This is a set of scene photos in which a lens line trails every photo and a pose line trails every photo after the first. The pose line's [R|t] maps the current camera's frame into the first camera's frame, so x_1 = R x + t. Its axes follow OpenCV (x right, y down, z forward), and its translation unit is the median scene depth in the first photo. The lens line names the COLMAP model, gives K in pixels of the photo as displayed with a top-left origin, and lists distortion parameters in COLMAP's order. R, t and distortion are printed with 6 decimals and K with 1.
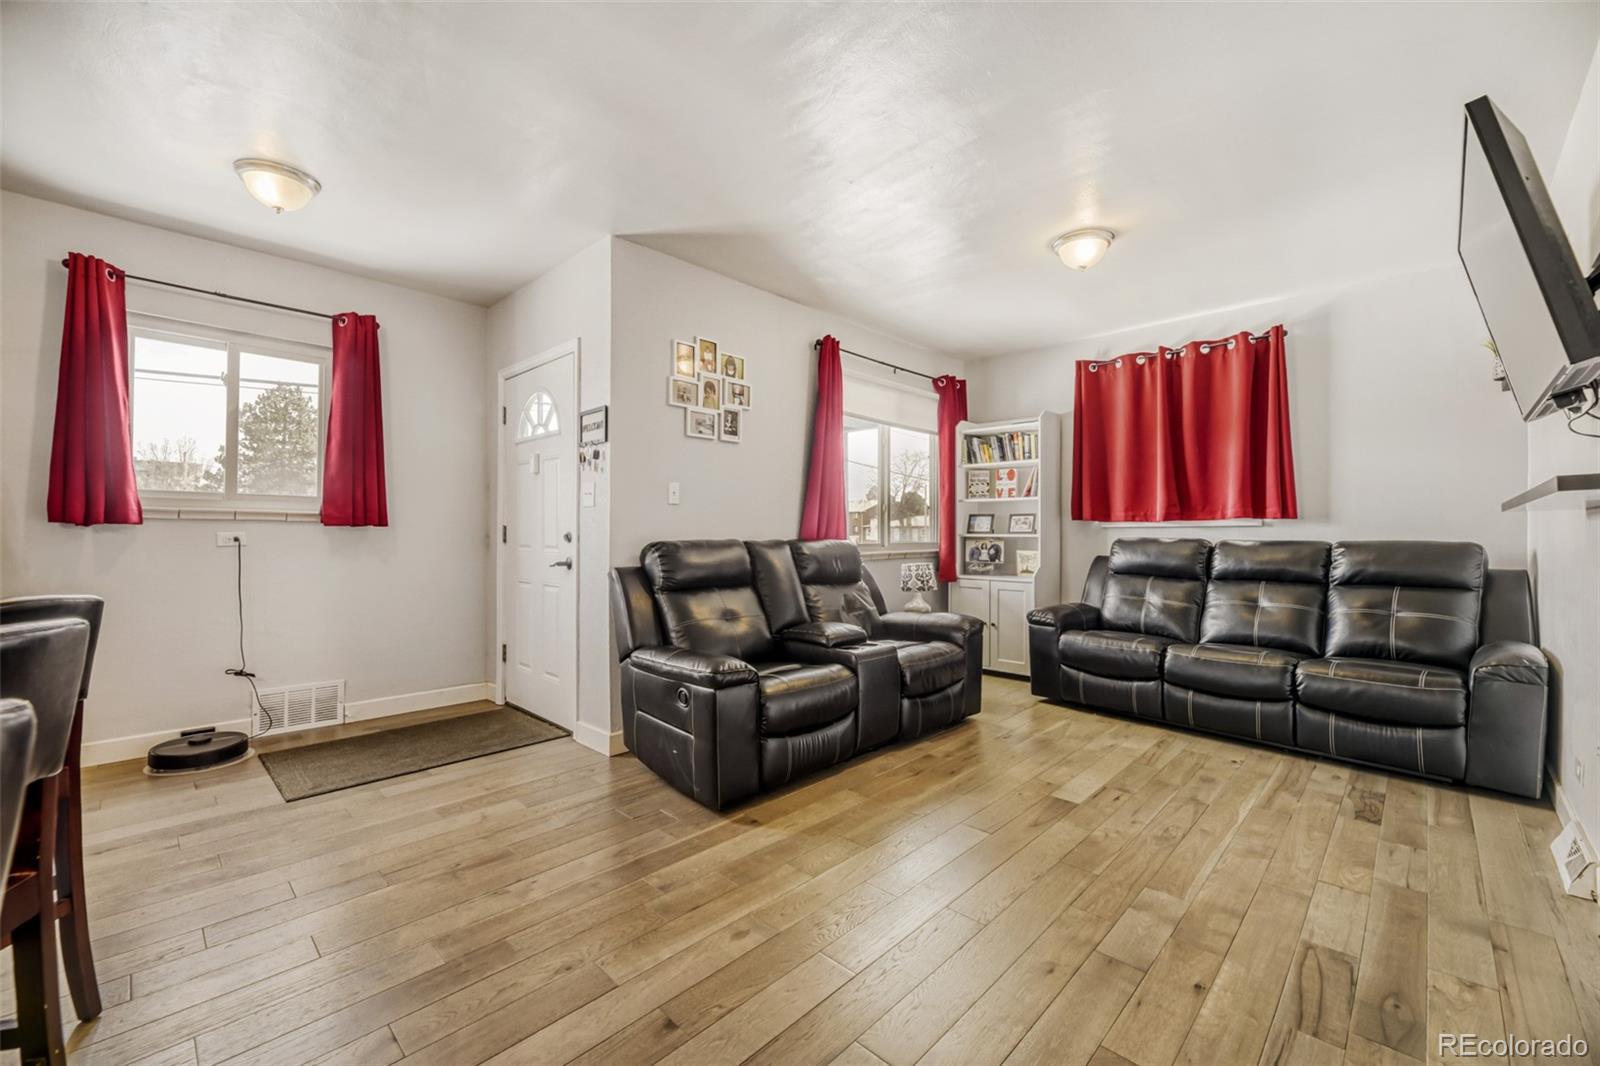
lens RADIAL K [[648.9, 0, 800.0], [0, 648.9, 533.0], [0, 0, 1]] dist [-0.000825, -0.000131]
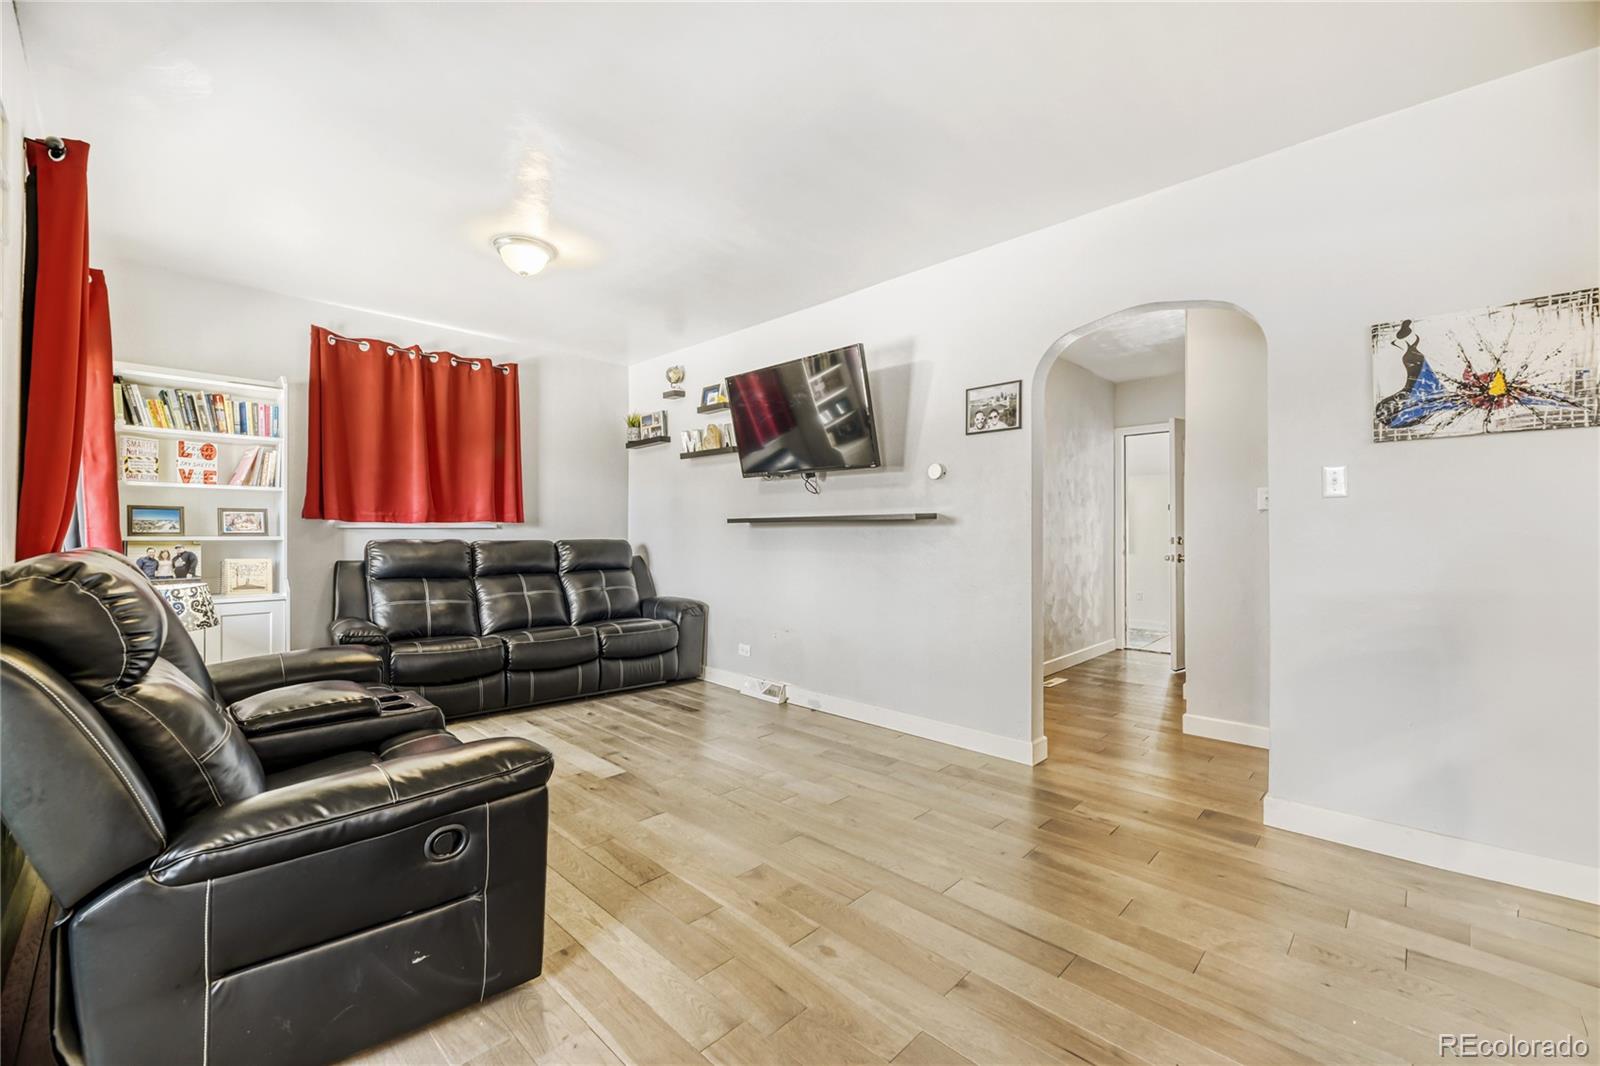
lens RADIAL K [[641.3, 0, 799.4], [0, 641.3, 542.4], [0, 0, 1]] dist [-0.015826, -0.000100]
pose [[0.002306, -0.015086, 0.999884, -0.441040], [-0.001391, 0.999885, 0.015089, -0.003529], [-0.999996, -0.001425, 0.002284, 0.441747]]
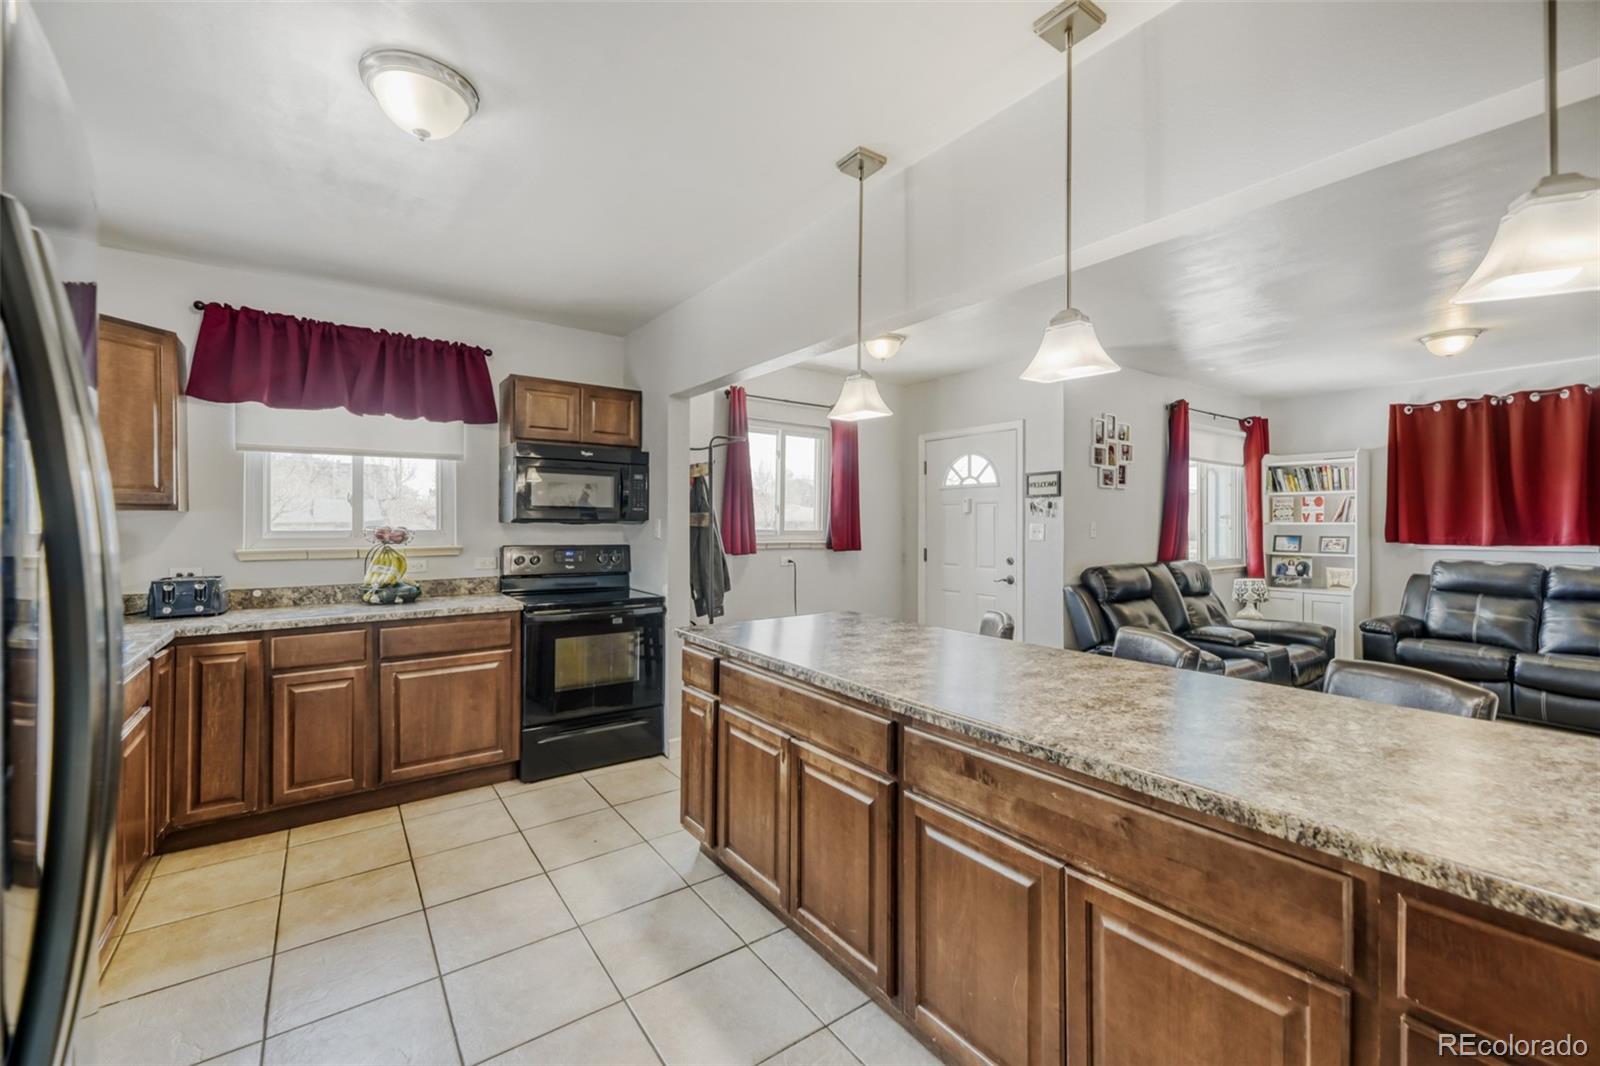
lens RADIAL K [[654.9, 0, 795.5], [0, 654.9, 523.5], [0, 0, 1]] dist [0.002830, -0.000200]
pose [[0.983063, -0.001994, -0.183256, -0.466709], [0.001488, 0.999995, -0.002902, -0.060219], [0.183261, 0.002580, 0.983061, -0.398663]]
